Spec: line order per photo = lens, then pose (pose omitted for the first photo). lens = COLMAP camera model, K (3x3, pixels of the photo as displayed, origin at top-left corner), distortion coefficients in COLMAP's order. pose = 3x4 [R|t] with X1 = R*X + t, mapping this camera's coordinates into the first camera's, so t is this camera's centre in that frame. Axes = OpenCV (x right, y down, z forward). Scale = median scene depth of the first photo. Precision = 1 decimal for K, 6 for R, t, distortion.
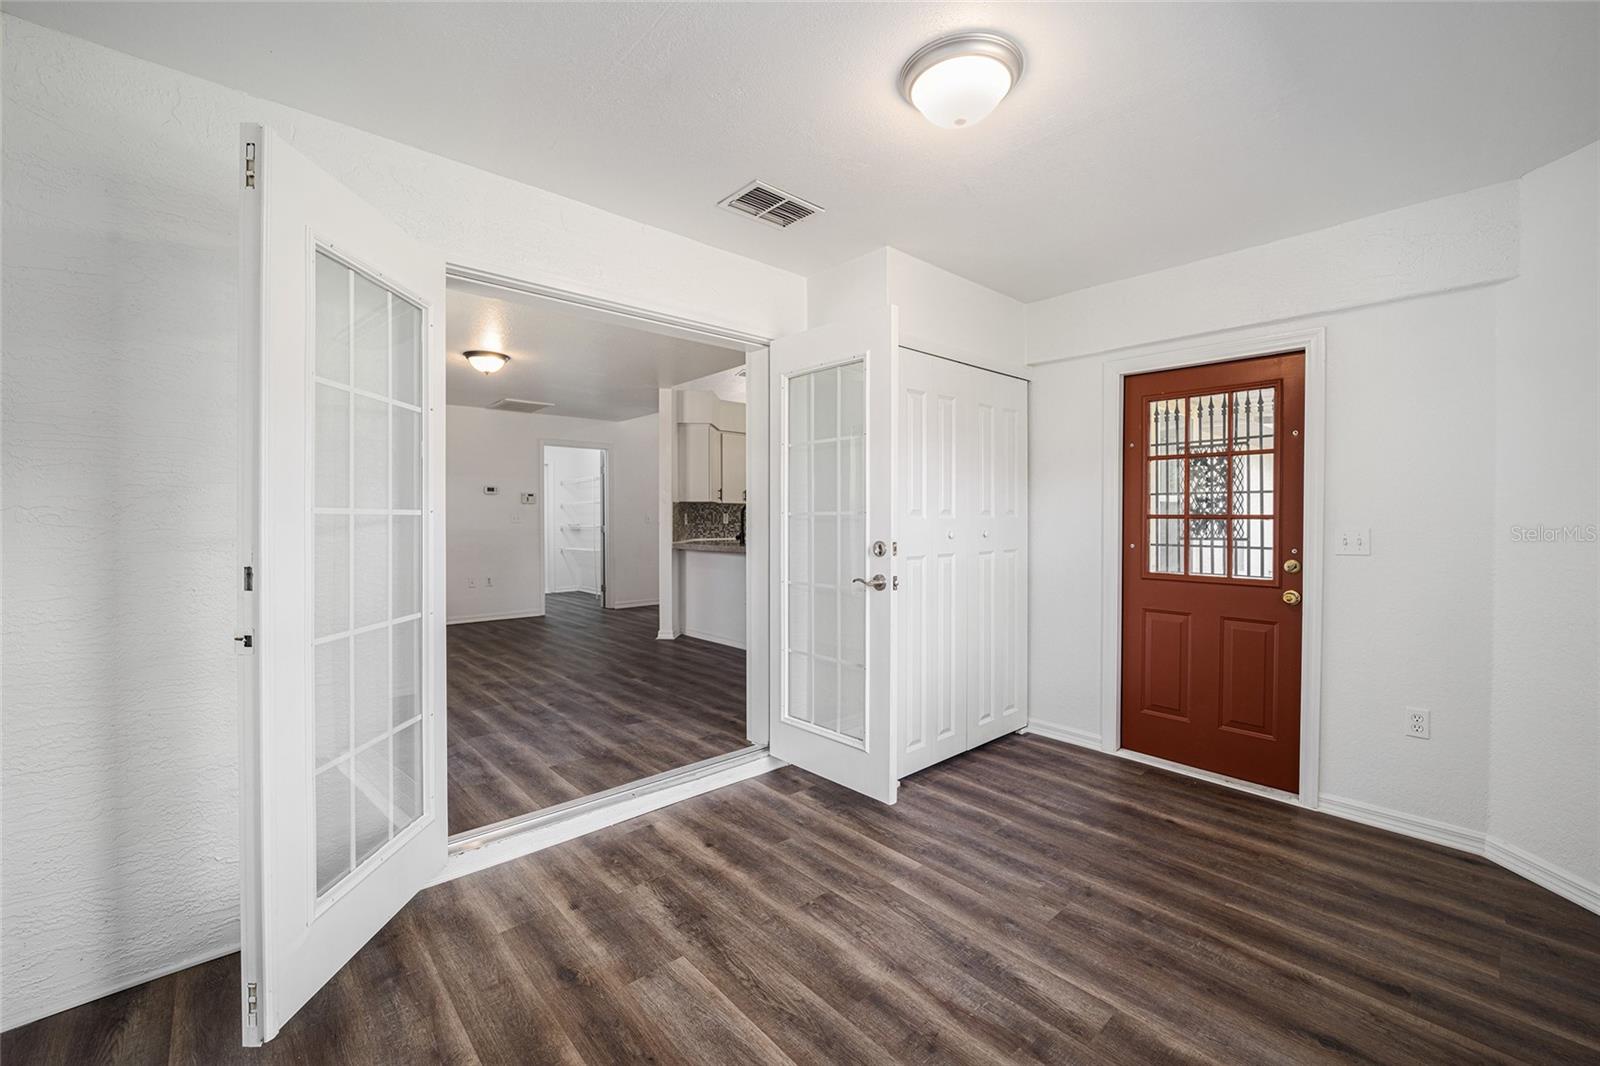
lens RADIAL K [[649.3, 0, 800.2], [0, 649.3, 527.9], [0, 0, 1]] dist [-0.012378, 0.000184]
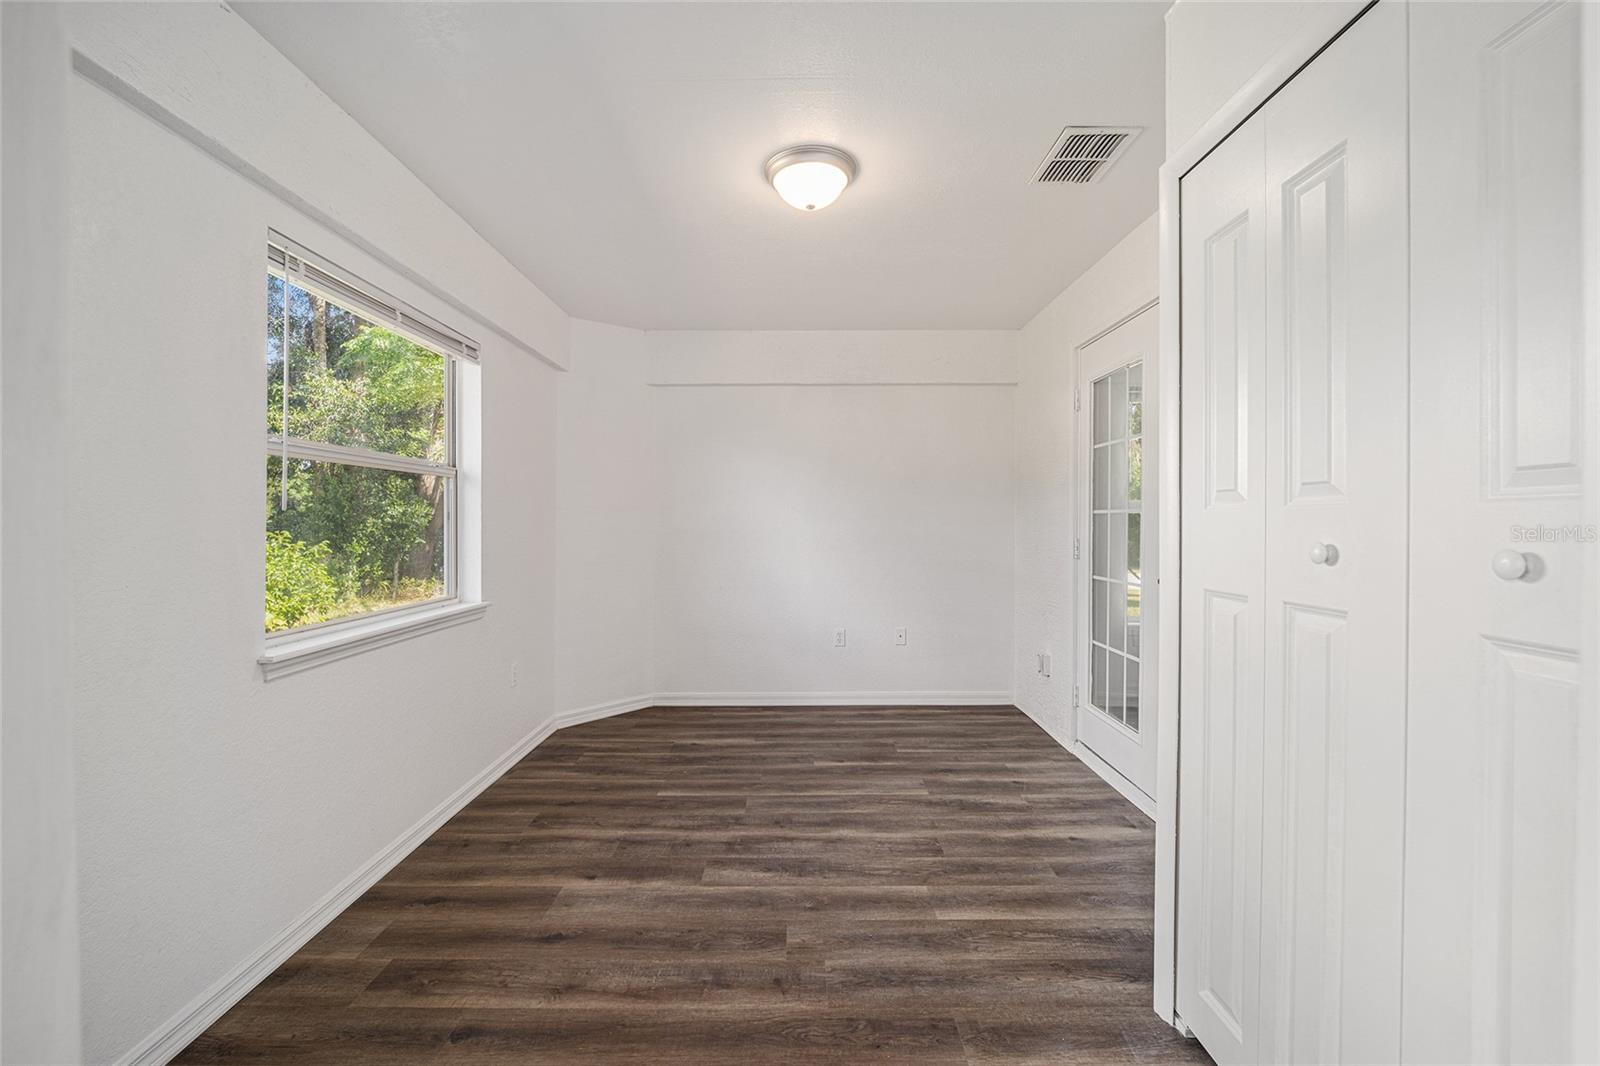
lens RADIAL K [[649.3, 0, 800.2], [0, 649.3, 527.9], [0, 0, 1]] dist [-0.012378, 0.000184]
pose [[-0.670296, 0.005349, -0.742074, 1.117795], [-0.015931, 0.999640, 0.021596, -0.012347], [0.741923, 0.026298, -0.669970, 1.691546]]
